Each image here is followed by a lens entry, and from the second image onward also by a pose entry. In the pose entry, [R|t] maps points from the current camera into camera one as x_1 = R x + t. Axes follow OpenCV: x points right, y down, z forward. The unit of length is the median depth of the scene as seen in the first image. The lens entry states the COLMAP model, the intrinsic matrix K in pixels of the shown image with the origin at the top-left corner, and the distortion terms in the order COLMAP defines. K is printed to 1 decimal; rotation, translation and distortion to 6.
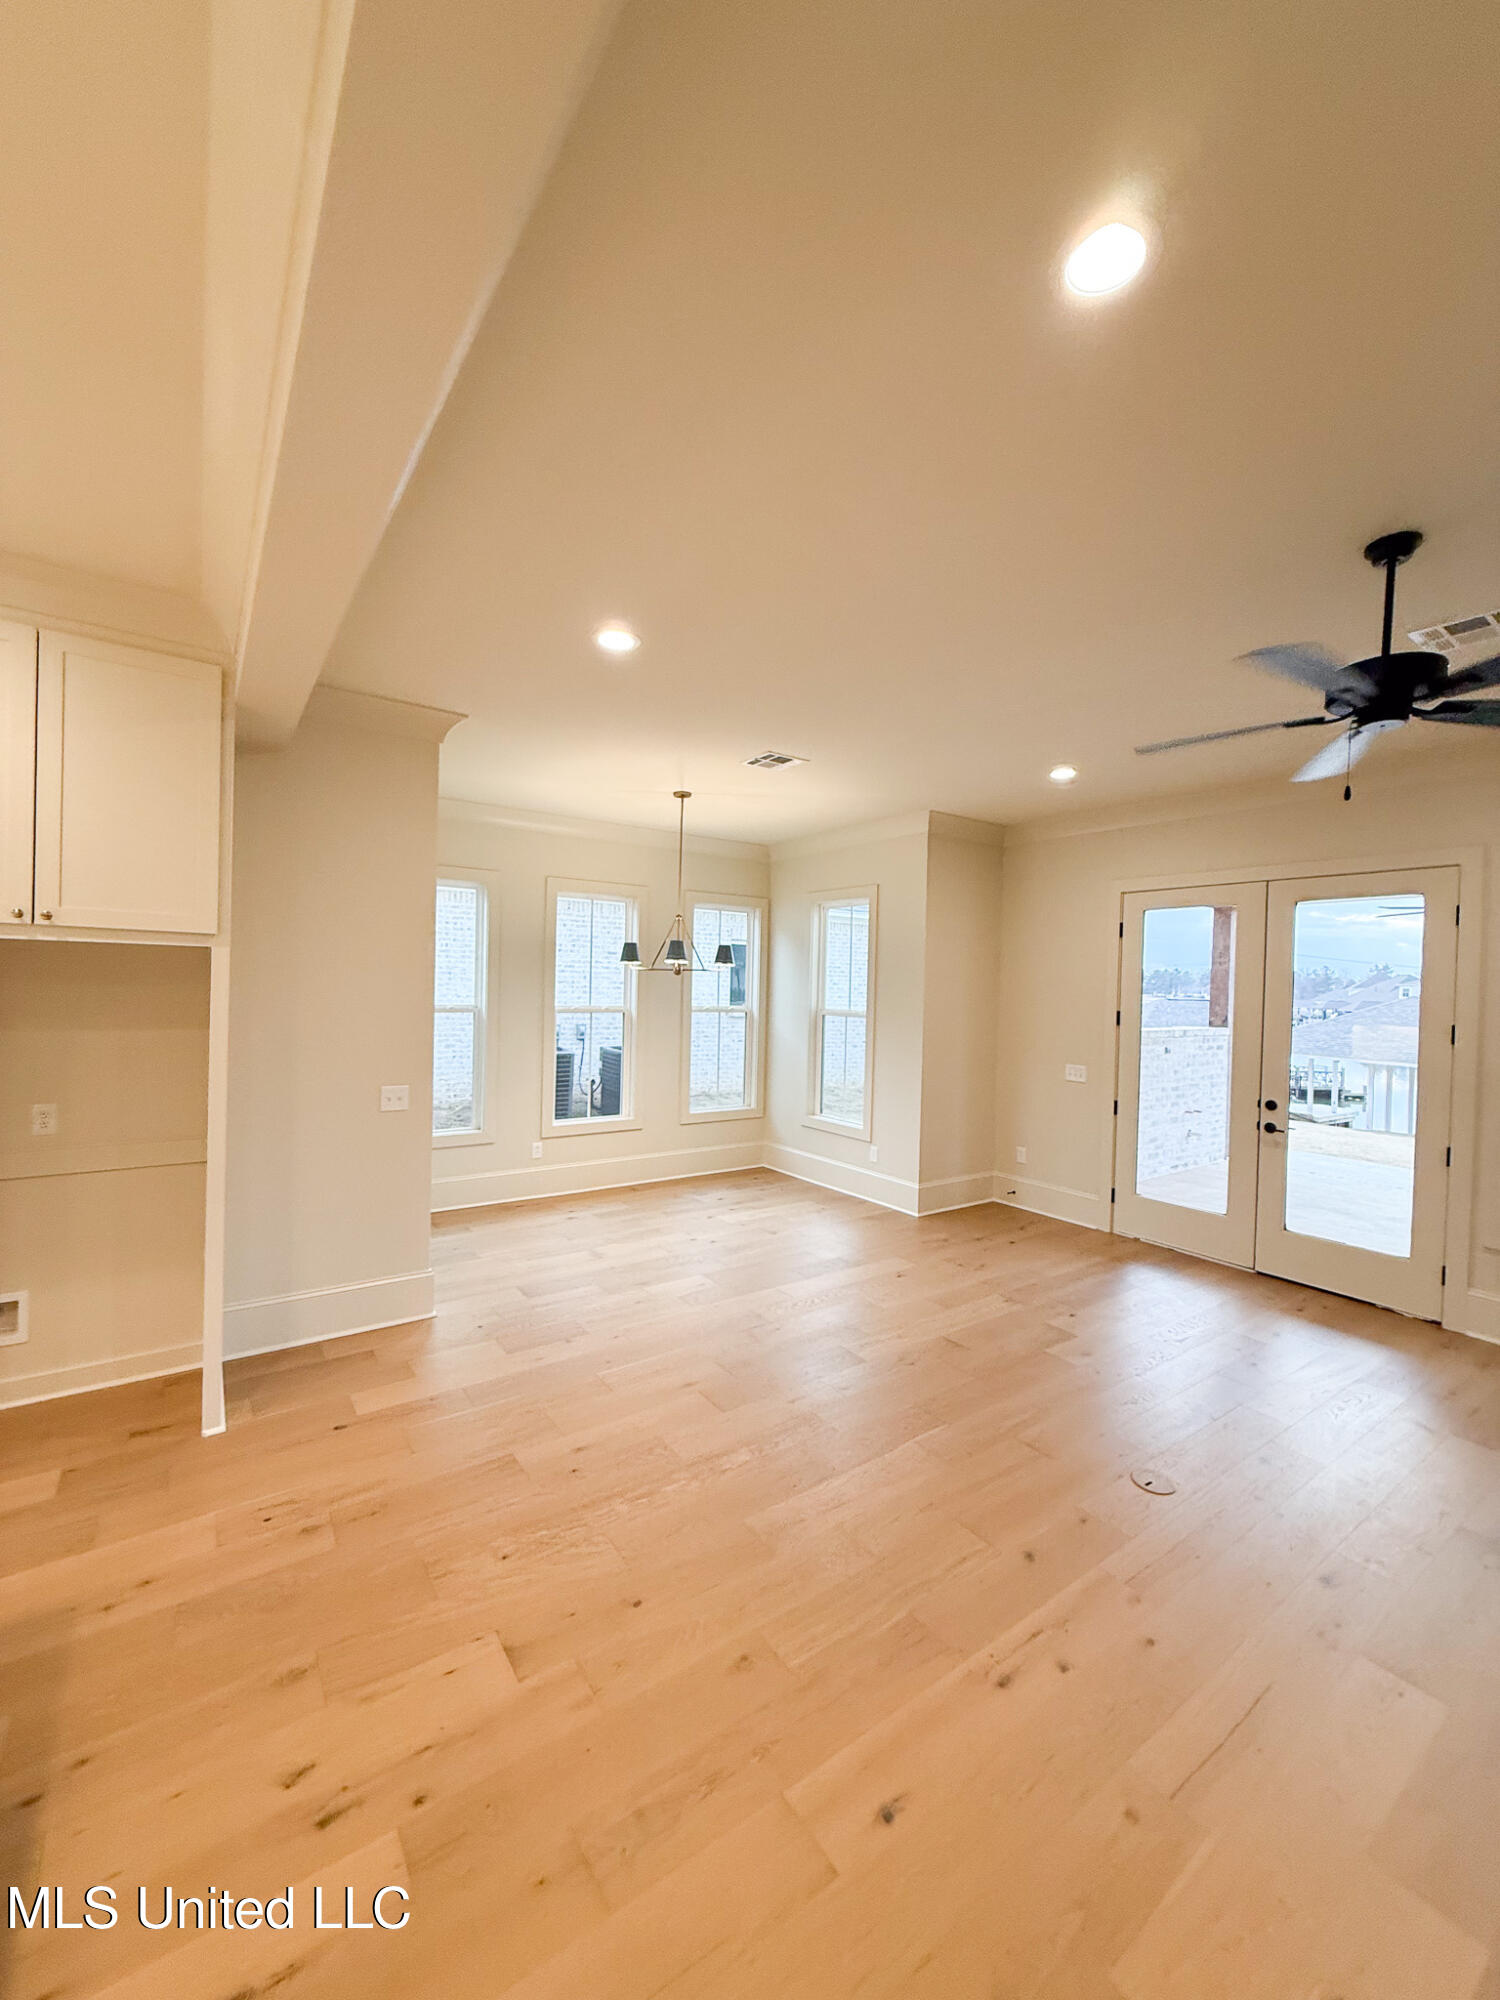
lens RADIAL K [[793.1, 0, 747.1], [0, 793.1, 995.8], [0, 0, 1]] dist [-0.000351, 0.000017]
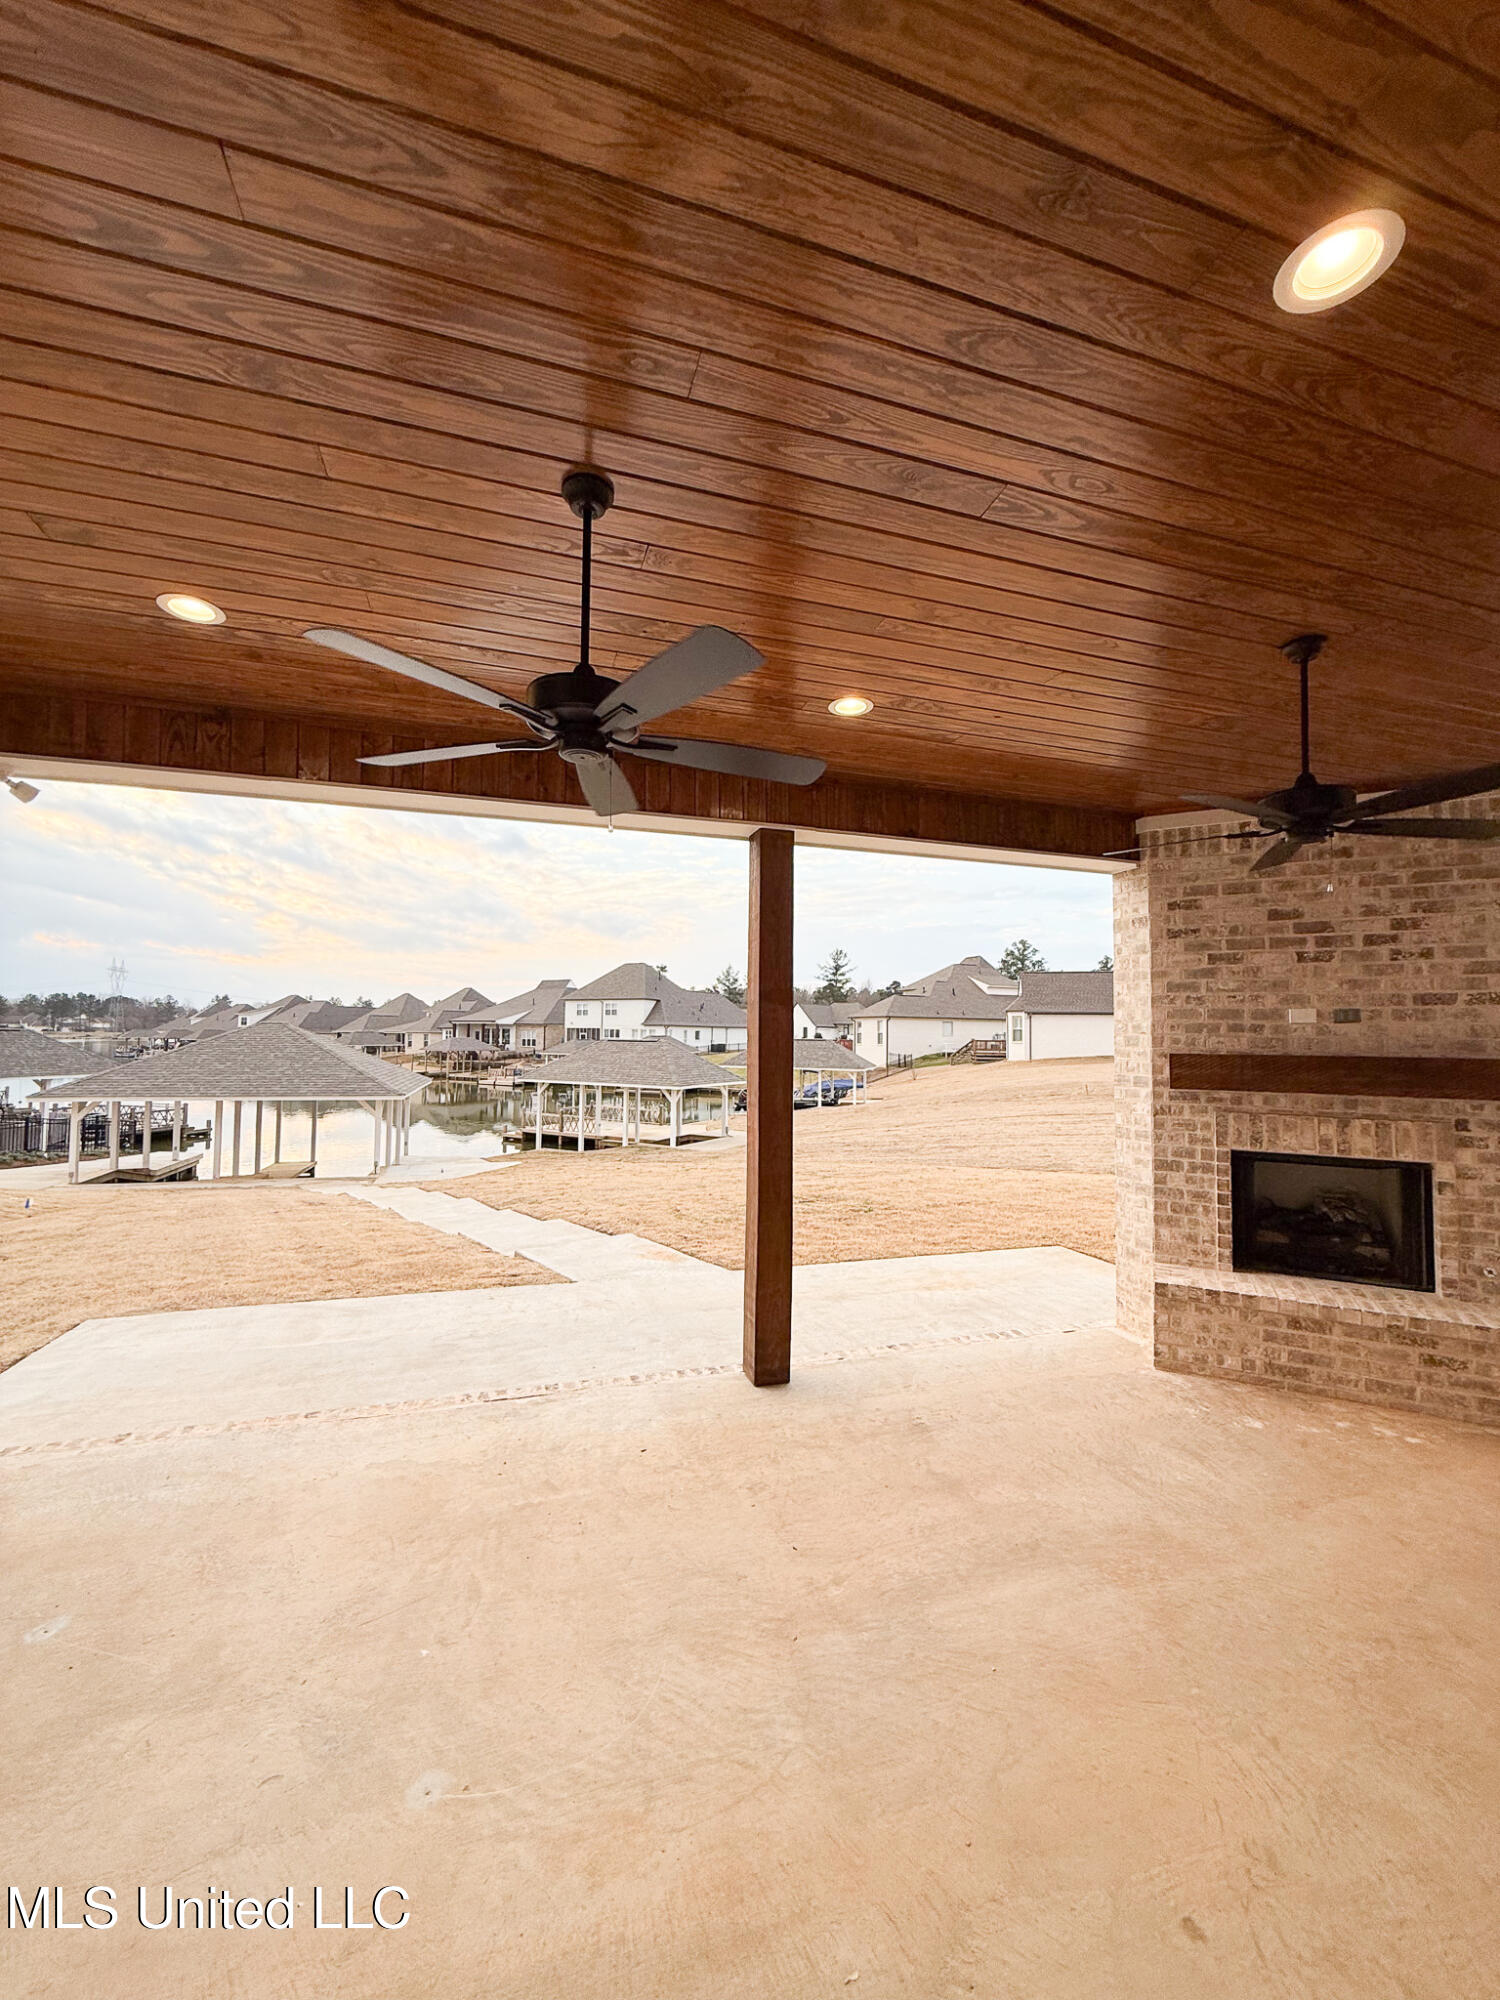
lens RADIAL K [[793.1, 0, 748.1], [0, 793.1, 999.1], [0, 0, 1]] dist [-0.000351, 0.000017]
pose [[0.303927, 0.024045, 0.952392, 0.596205], [0.007630, 0.999588, -0.027671, 0.015951], [-0.952665, 0.015677, 0.303618, 0.818416]]
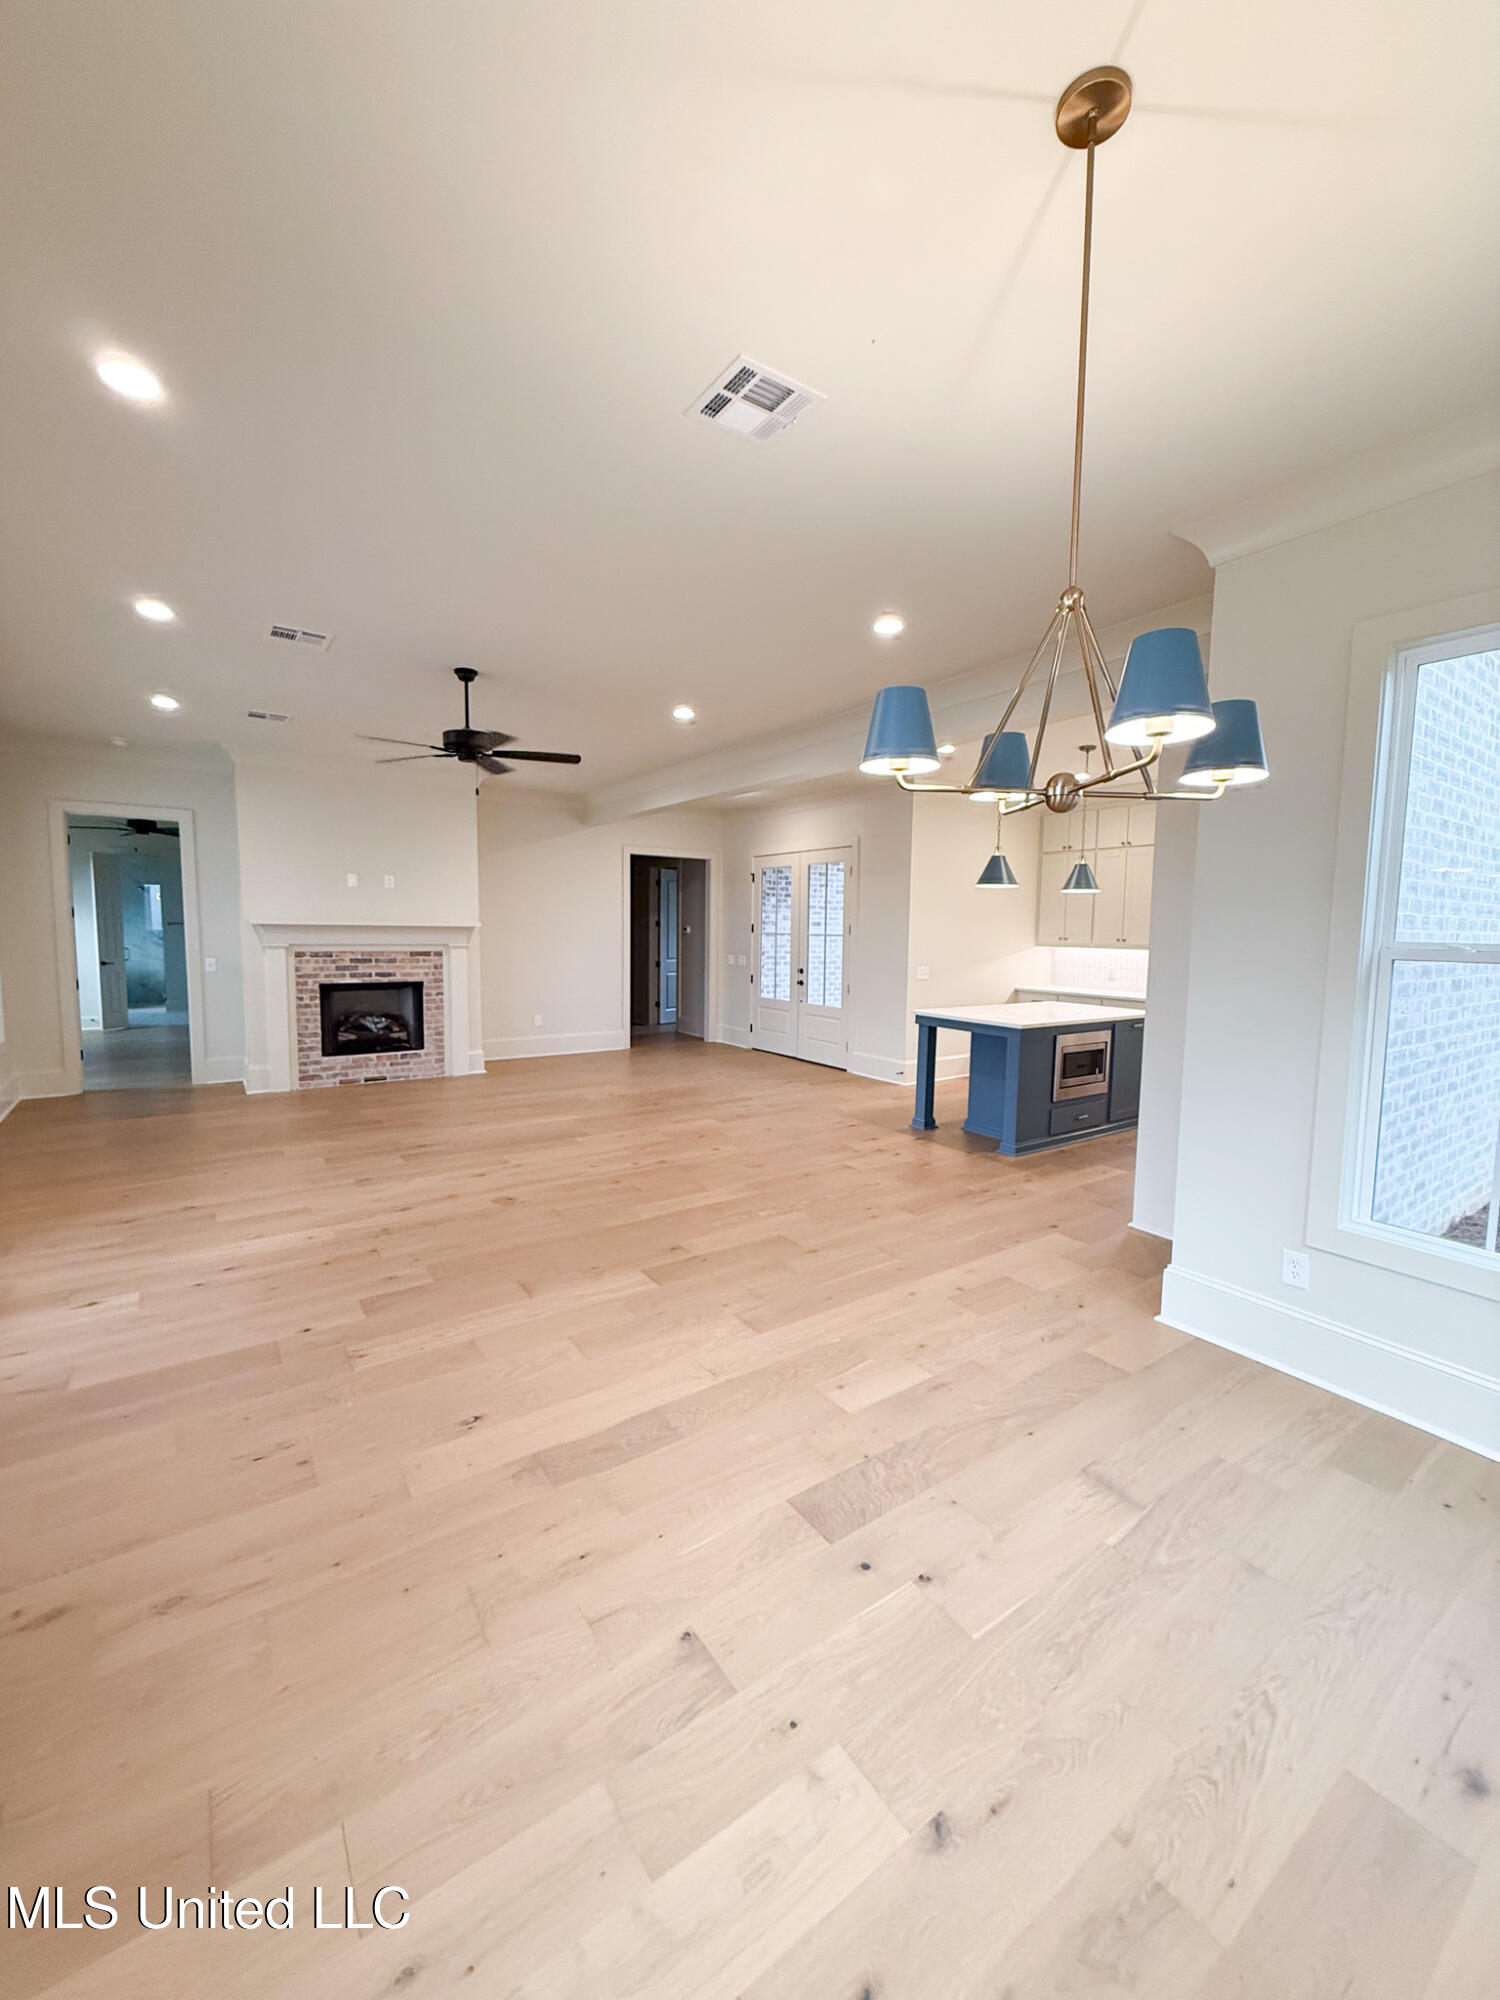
lens RADIAL K [[793.1, 0, 747.7], [0, 793.1, 994.9], [0, 0, 1]] dist [-0.000351, 0.000017]
pose [[-0.999201, -0.039967, -0.000401, 0.020582], [-0.039822, 0.994615, 0.095682, 0.015339], [-0.003425, 0.095621, -0.995412, 1.242113]]
